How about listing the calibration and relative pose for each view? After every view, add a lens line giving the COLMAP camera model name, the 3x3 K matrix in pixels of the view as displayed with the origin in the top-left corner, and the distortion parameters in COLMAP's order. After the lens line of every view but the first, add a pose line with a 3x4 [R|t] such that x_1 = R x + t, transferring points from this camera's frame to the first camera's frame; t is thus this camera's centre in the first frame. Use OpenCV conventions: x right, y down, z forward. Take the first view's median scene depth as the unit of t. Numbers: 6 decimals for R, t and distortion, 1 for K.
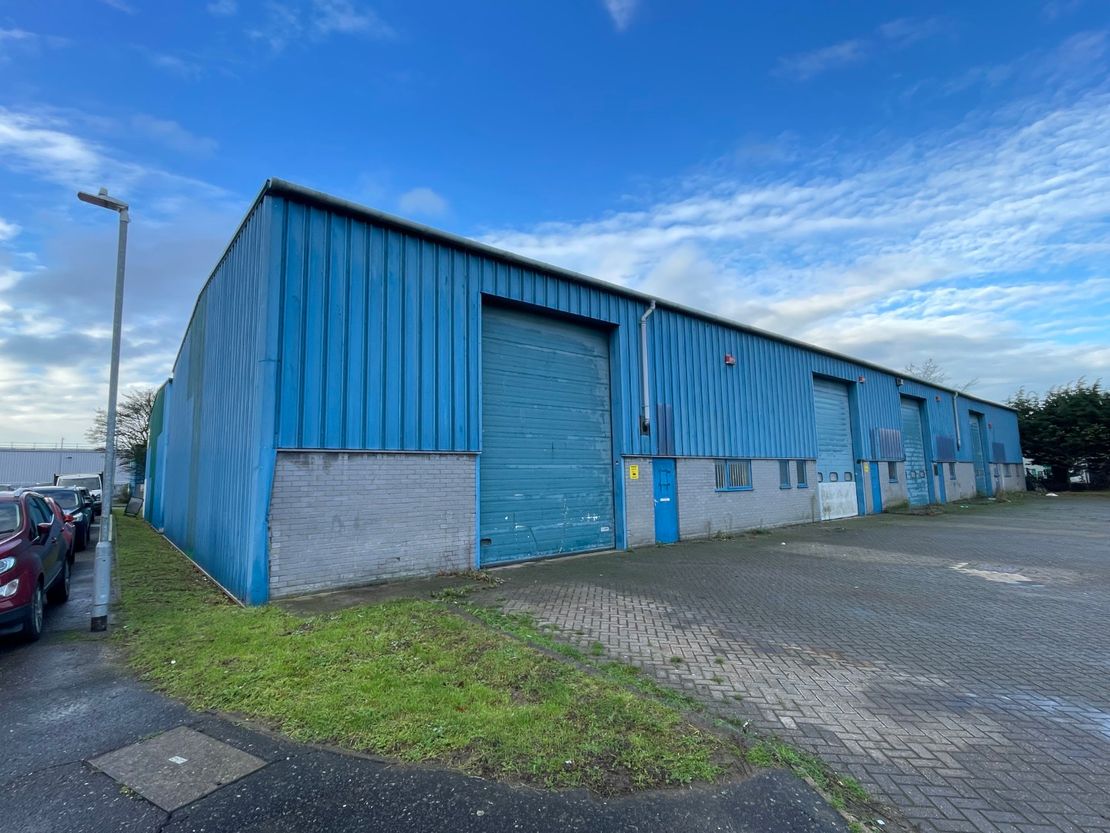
lens RADIAL K [[537.1, 0, 555.0], [0, 537.1, 416.5], [0, 0, 1]] dist [-0.002787, -0.000740]
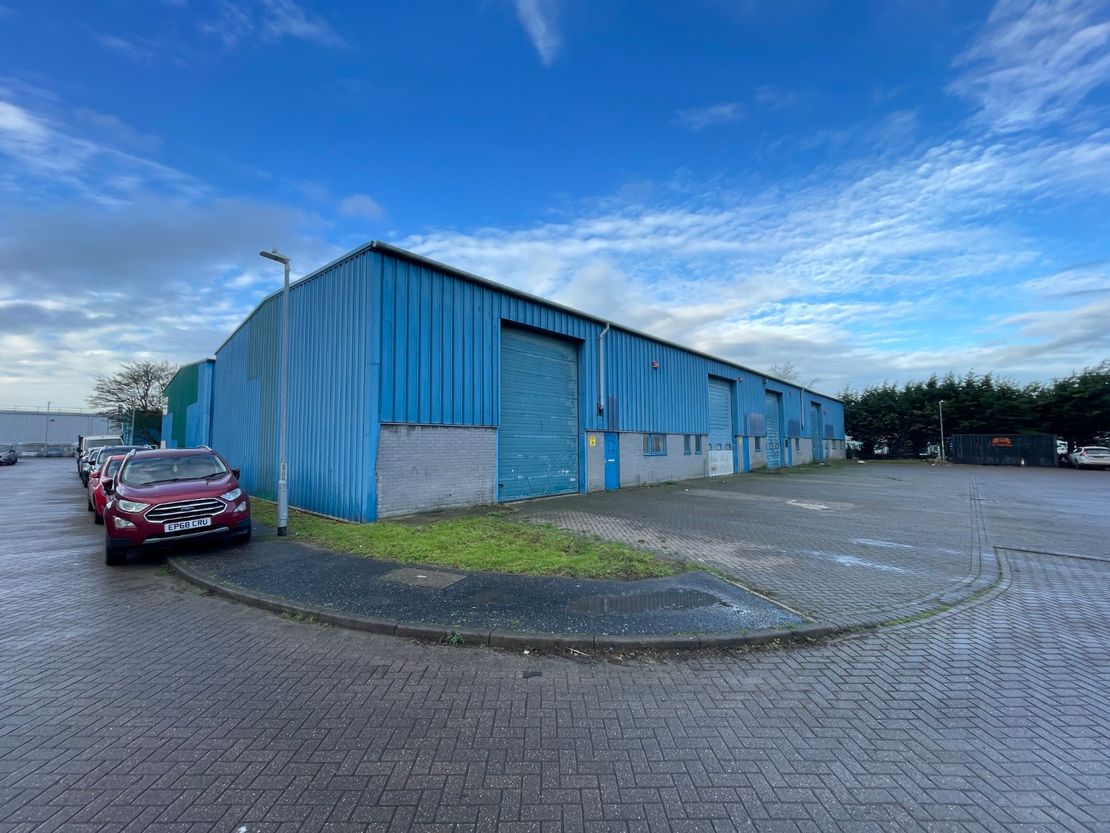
lens RADIAL K [[452.2, 0, 555.0], [0, 452.2, 416.5], [0, 0, 1]] dist [-0.001937, -0.000450]
pose [[0.990738, 0.022453, 0.133916, -0.122849], [-0.028927, 0.998495, 0.046601, -0.019103], [-0.132668, -0.050043, 0.989896, -0.209884]]
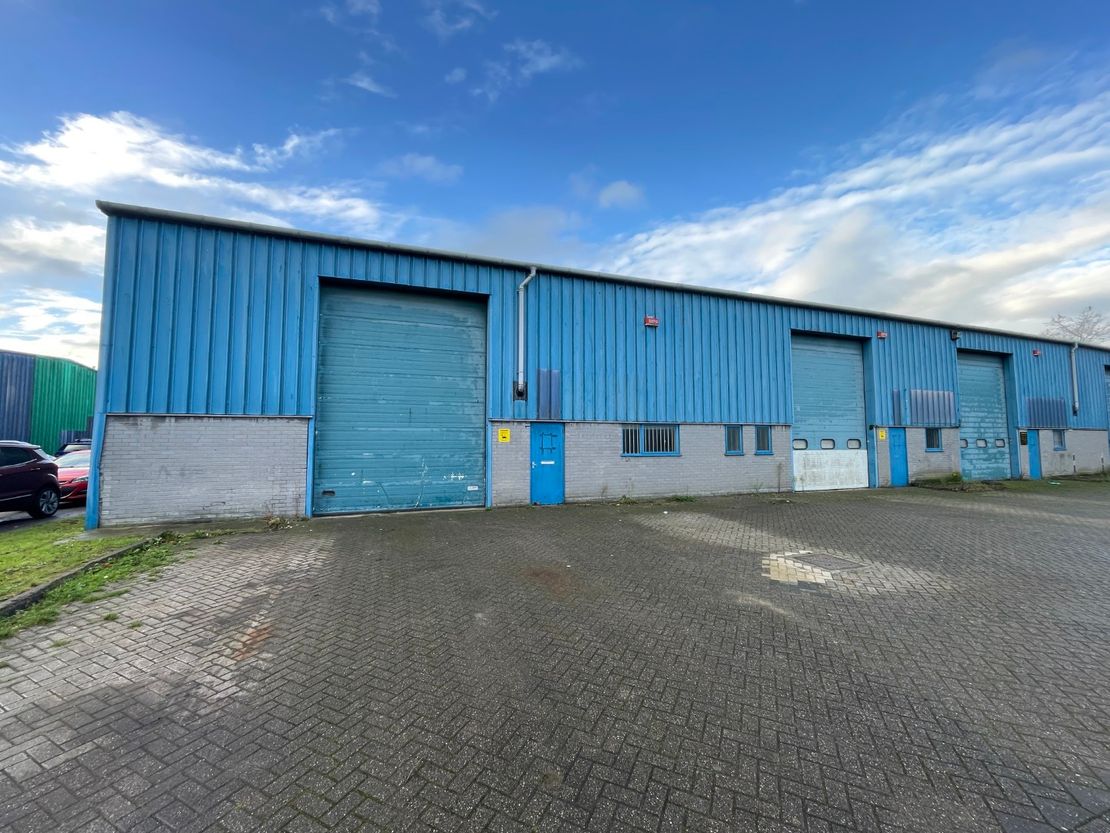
lens RADIAL K [[452.2, 0, 555.0], [0, 452.2, 416.5], [0, 0, 1]] dist [-0.001937, -0.000450]
pose [[0.942862, -0.001132, -0.333180, 0.537931], [0.021996, 0.998024, 0.058857, 0.016825], [0.332455, -0.062822, 0.941024, 0.205936]]
